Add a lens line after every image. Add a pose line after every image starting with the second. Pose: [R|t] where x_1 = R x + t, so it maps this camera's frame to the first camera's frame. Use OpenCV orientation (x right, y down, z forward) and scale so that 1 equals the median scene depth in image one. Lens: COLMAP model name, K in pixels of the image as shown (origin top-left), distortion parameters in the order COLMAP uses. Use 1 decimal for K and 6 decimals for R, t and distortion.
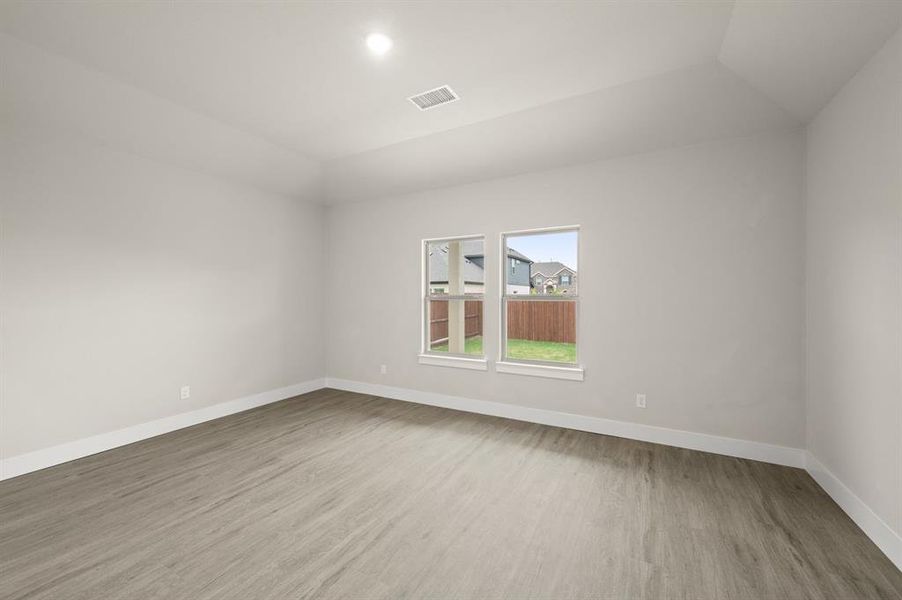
lens RADIAL K [[355.6, 0, 448.9], [0, 355.6, 298.5], [0, 0, 1]] dist [-0.000311, 0.000043]
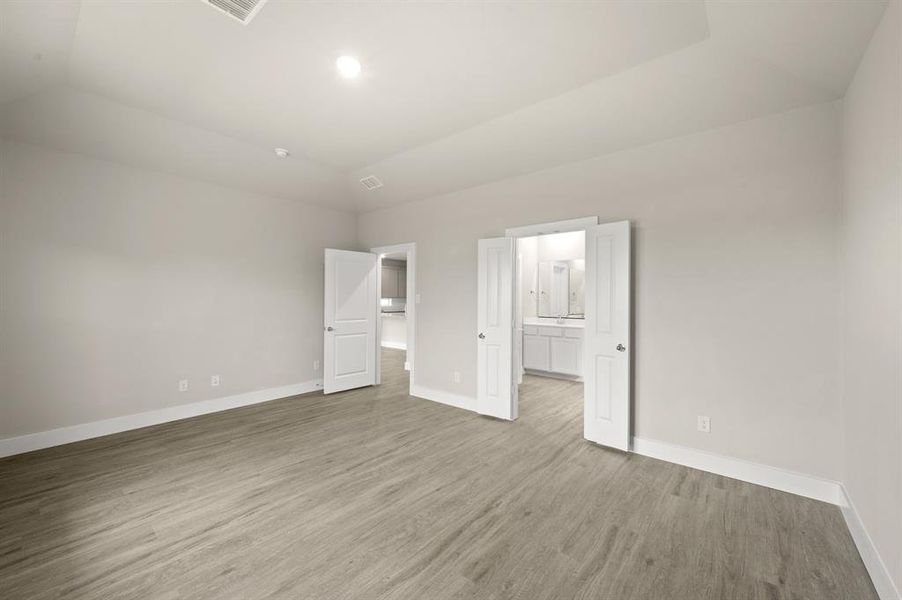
lens RADIAL K [[355.6, 0, 448.9], [0, 355.6, 298.5], [0, 0, 1]] dist [-0.000311, 0.000043]
pose [[-0.980453, -0.000670, 0.196754, -0.688524], [0.000861, 0.999970, 0.007691, -0.010596], [-0.196753, 0.007710, -0.980423, 1.932025]]
